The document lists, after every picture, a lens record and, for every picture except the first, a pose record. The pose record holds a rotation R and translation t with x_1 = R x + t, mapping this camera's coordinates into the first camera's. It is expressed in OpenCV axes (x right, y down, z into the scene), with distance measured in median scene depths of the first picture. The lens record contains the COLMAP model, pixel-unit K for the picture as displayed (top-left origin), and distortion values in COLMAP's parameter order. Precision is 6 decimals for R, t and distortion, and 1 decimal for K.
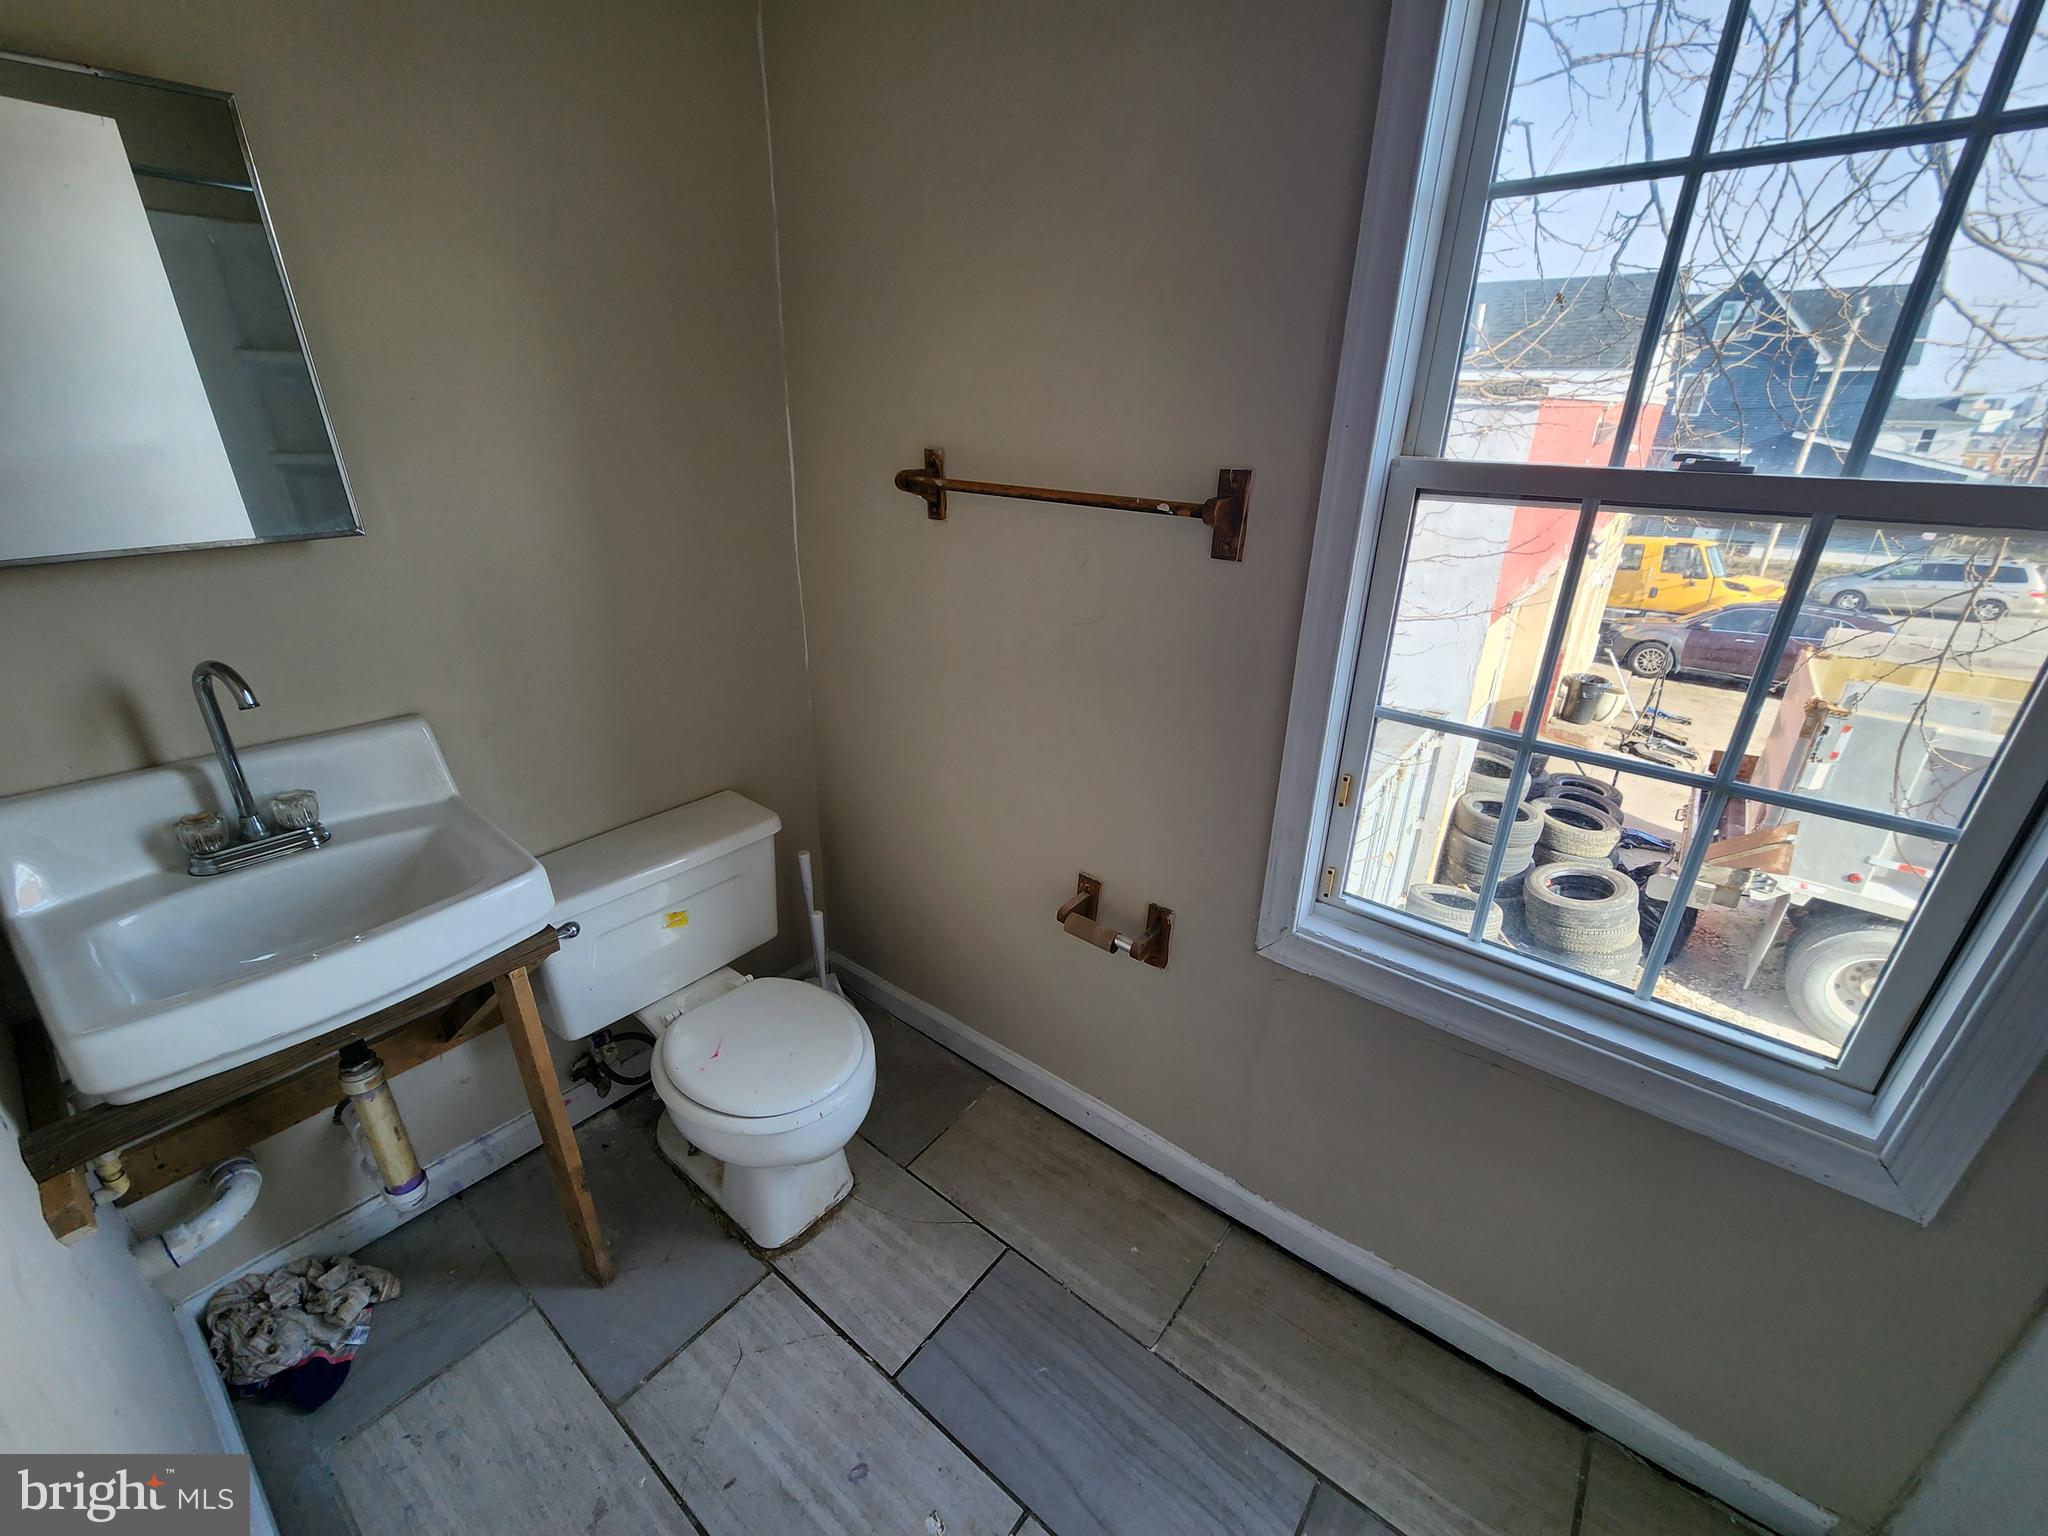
lens RADIAL K [[813.2, 0, 1024.0], [0, 813.2, 768.0], [0, 0, 1]] dist [0.000142, 0.000346]
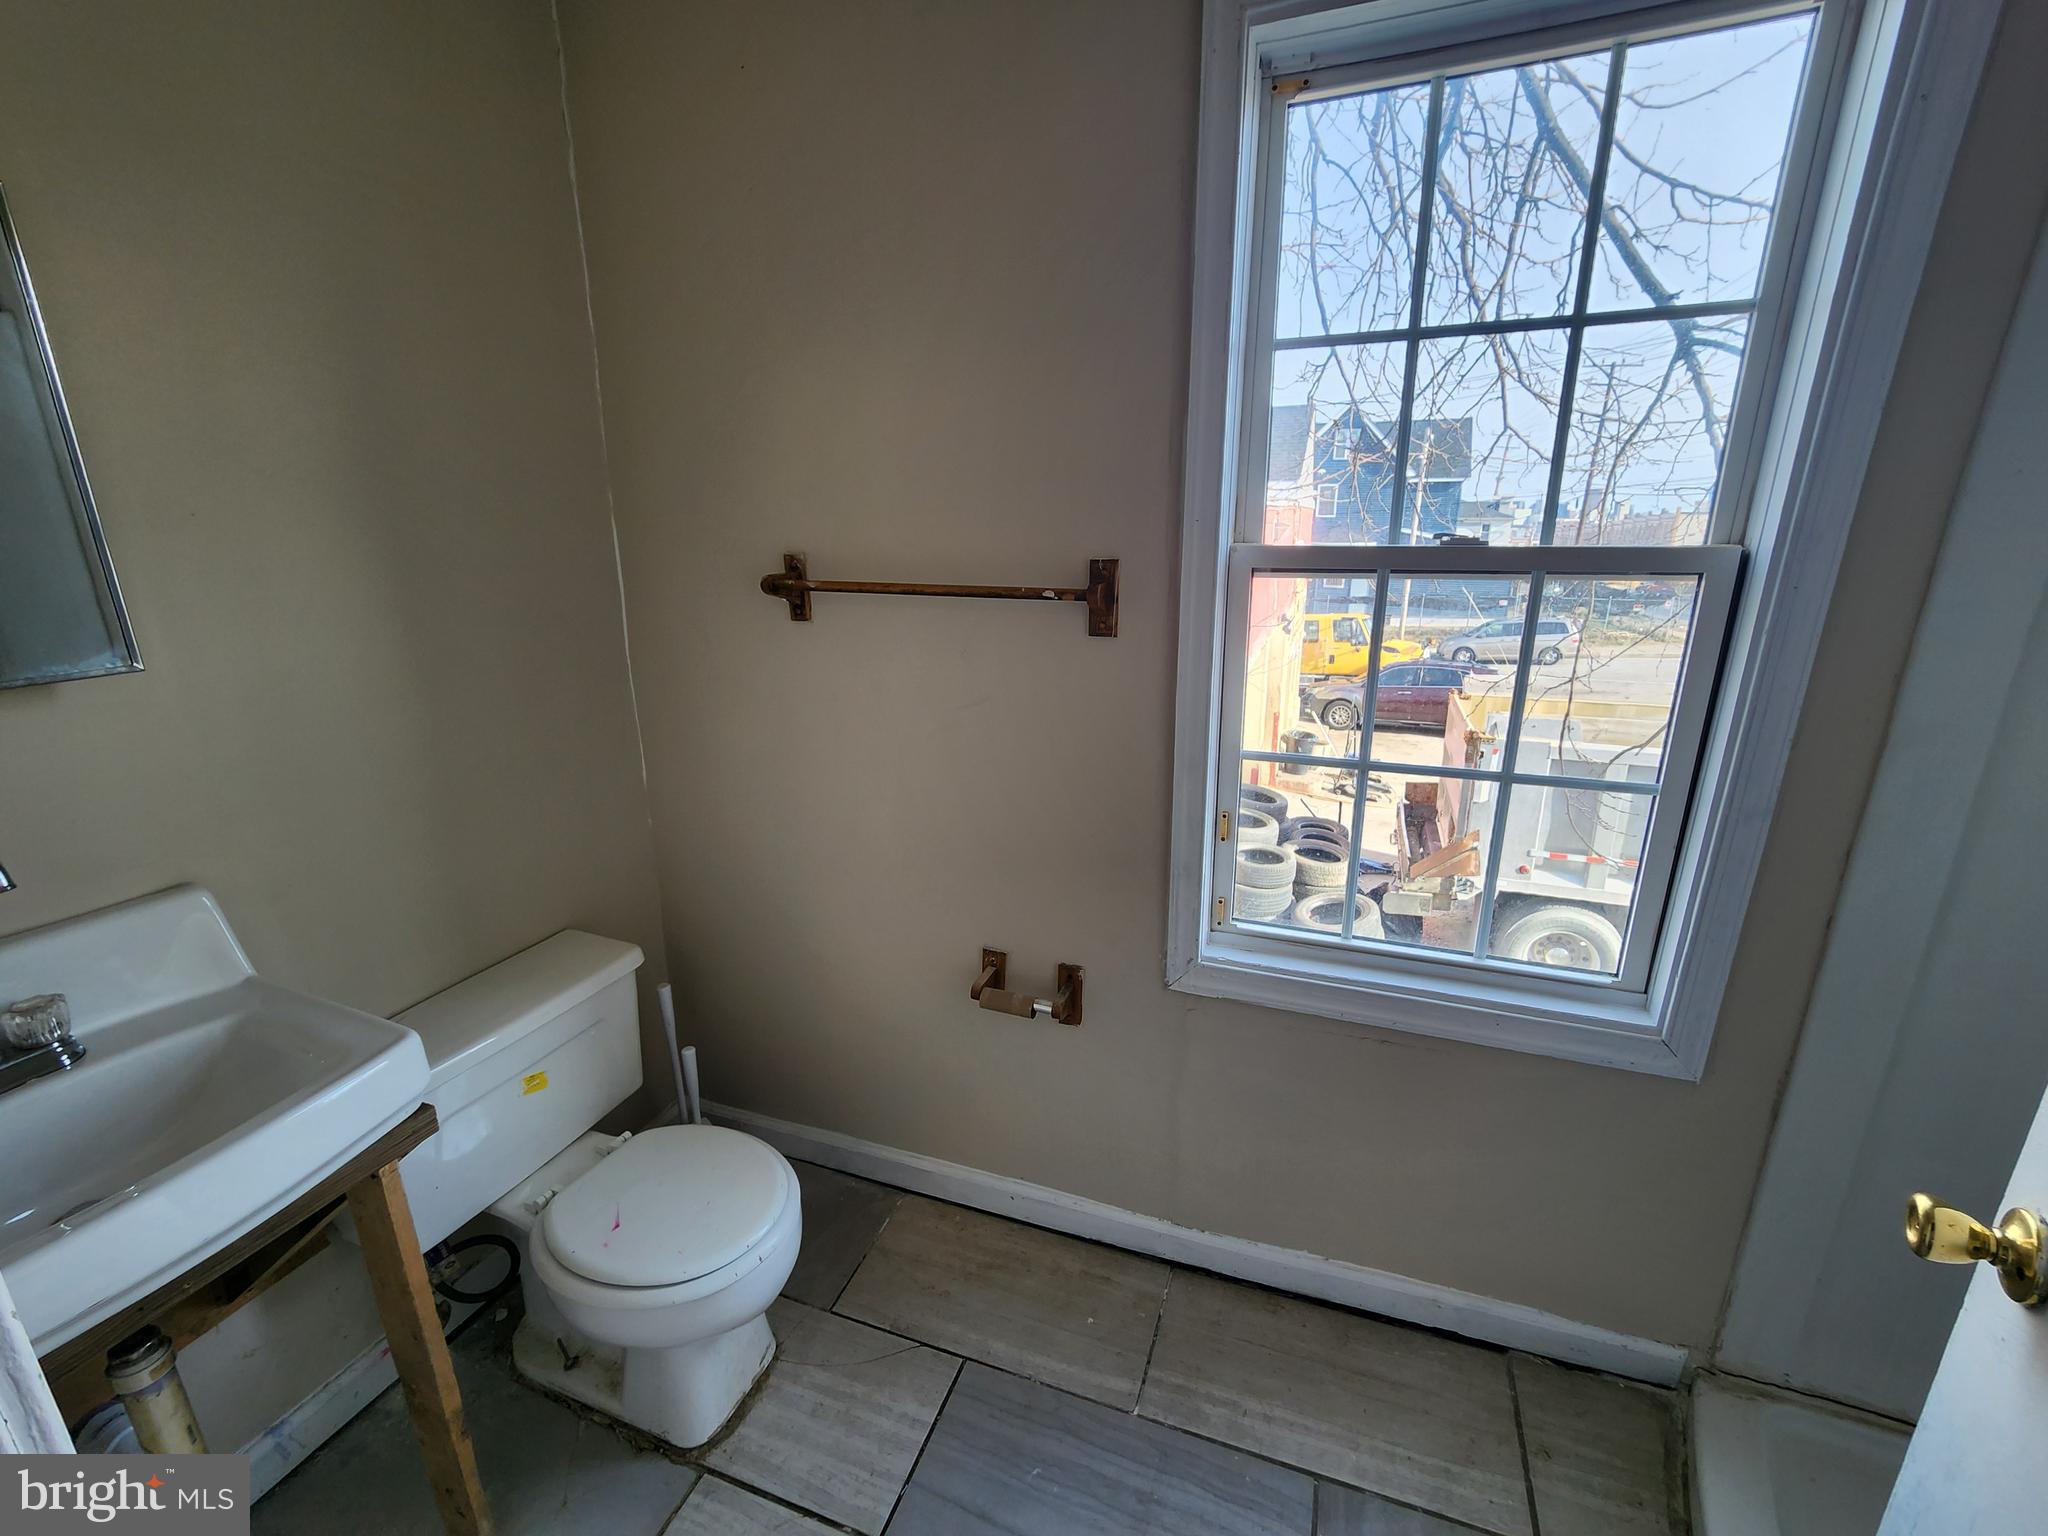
lens RADIAL K [[827.6, 0, 1024.0], [0, 827.6, 768.0], [0, 0, 1]] dist [-0.001005, -0.000103]
pose [[0.951445, -0.106709, 0.288730, -0.161781], [0.142164, 0.984291, -0.104694, 0.023191], [-0.273023, 0.140658, 0.951669, -0.032883]]
